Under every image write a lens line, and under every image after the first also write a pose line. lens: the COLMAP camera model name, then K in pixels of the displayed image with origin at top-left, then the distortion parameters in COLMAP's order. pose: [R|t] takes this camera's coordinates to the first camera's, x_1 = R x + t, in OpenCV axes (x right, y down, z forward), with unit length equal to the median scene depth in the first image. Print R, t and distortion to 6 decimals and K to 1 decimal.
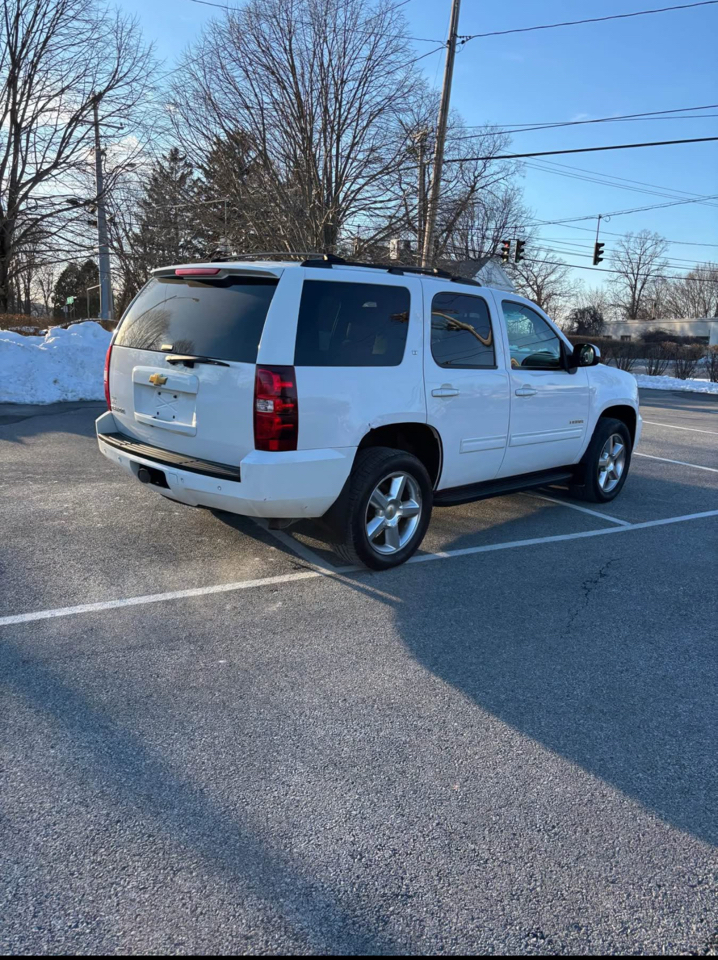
lens RADIAL K [[712.6, 0, 365.9], [0, 712.6, 476.0], [0, 0, 1]] dist [0.032003, -0.020551]
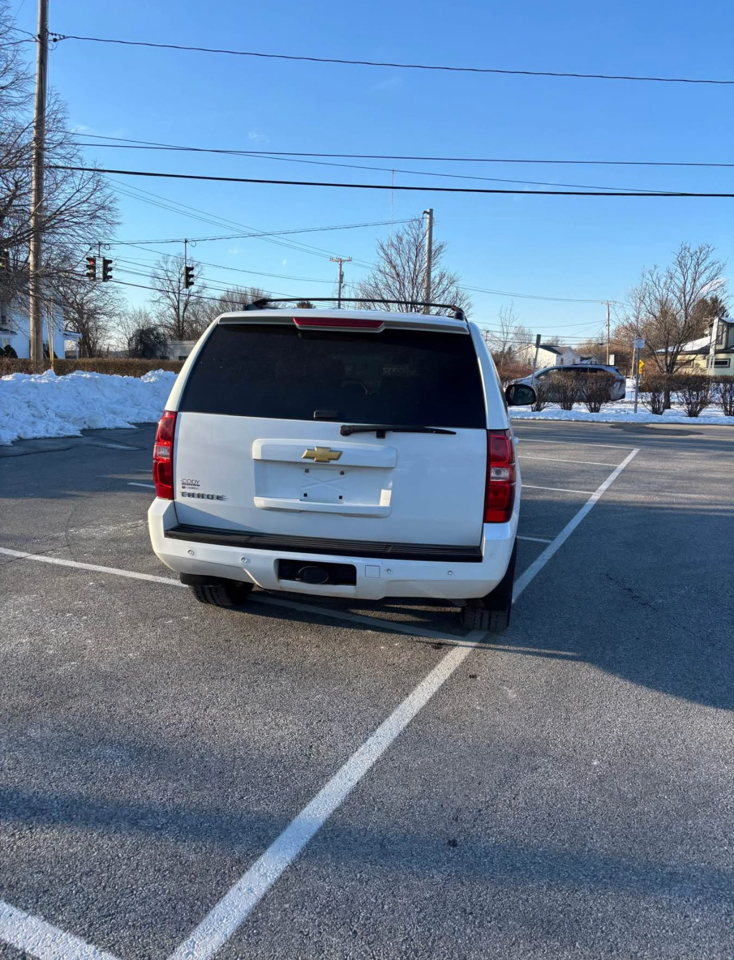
lens RADIAL K [[731.1, 0, 374.7], [0, 731.1, 472.3], [0, 0, 1]] dist [0.045219, -0.043788]
pose [[0.819312, -0.100994, 0.564382, -0.682725], [0.121490, 0.992592, 0.001255, -0.103812], [-0.560328, 0.067538, 0.825513, 0.272189]]
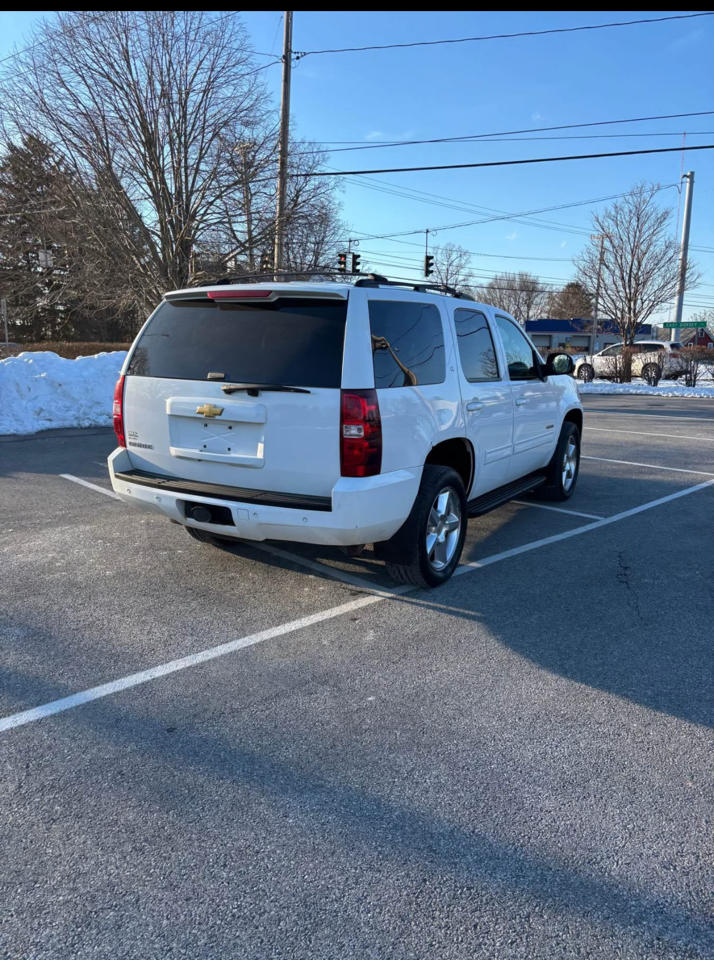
lens RADIAL K [[710.3, 0, 362.1], [0, 710.3, 485.0], [0, 0, 1]] dist [0.028023, -0.005635]
pose [[0.971407, -0.081682, 0.222927, -0.300108], [0.082638, 0.996567, 0.005050, -0.024802], [-0.222574, 0.013516, 0.974822, 0.047375]]
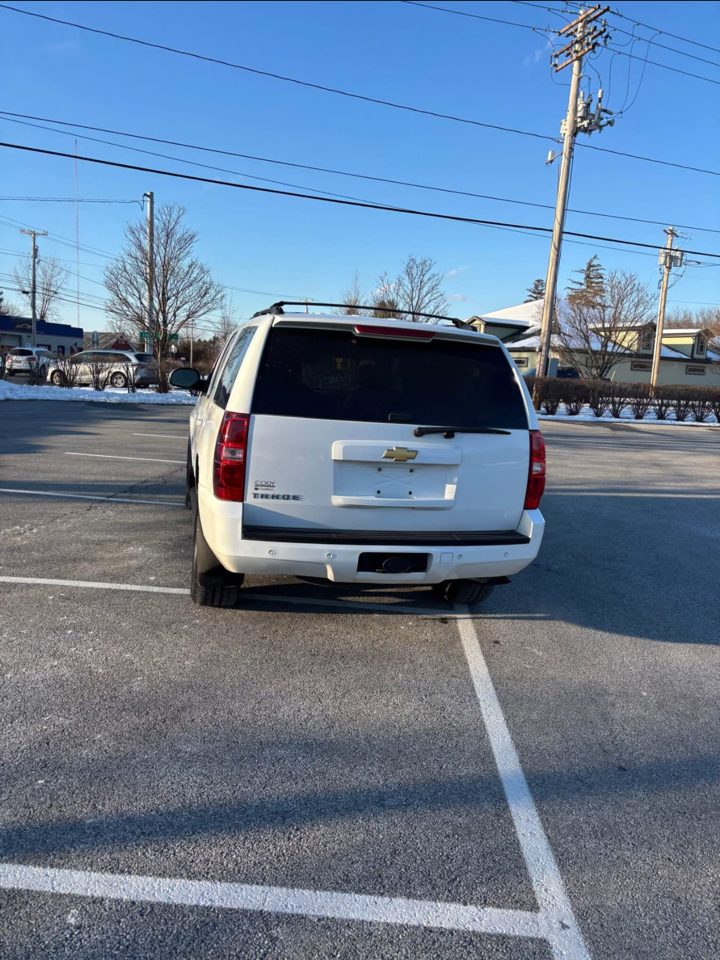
lens RADIAL K [[714.6, 0, 369.4], [0, 714.6, 476.5], [0, 0, 1]] dist [0.033426, -0.011047]
pose [[0.537748, -0.135962, 0.832070, -1.004057], [0.134031, 0.988147, 0.074843, -0.170870], [-0.832384, 0.071277, 0.549597, 0.528858]]
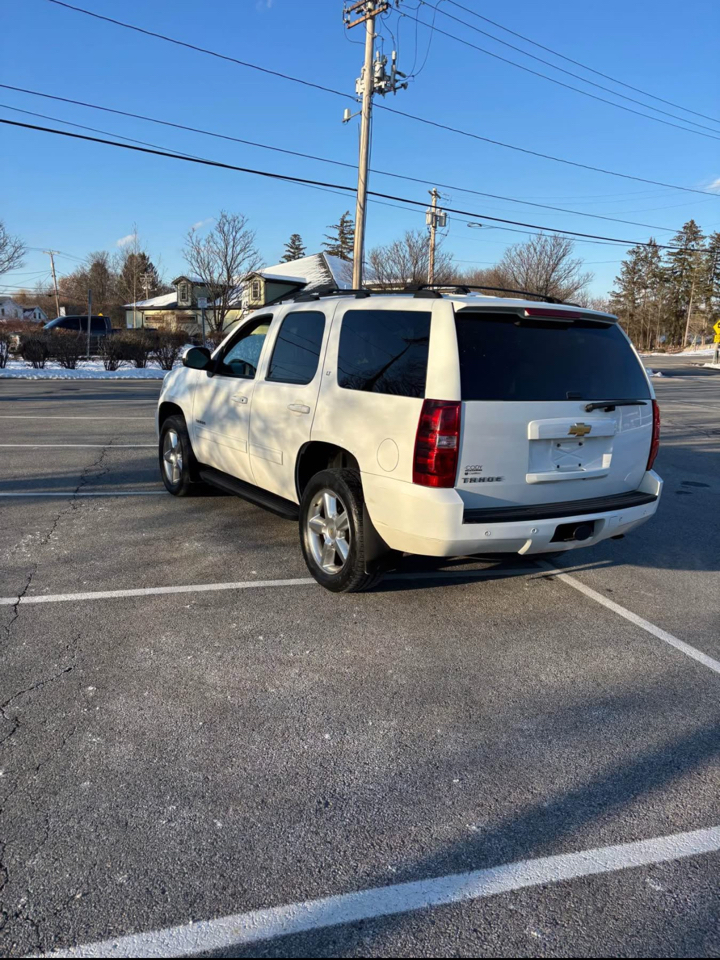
lens RADIAL K [[711.2, 0, 364.8], [0, 711.2, 479.8], [0, 0, 1]] dist [0.027532, -0.009986]
pose [[0.250674, -0.224588, 0.941660, -1.213863], [0.172761, 0.967481, 0.184756, -0.282003], [-0.952532, 0.116368, 0.281322, 0.971534]]
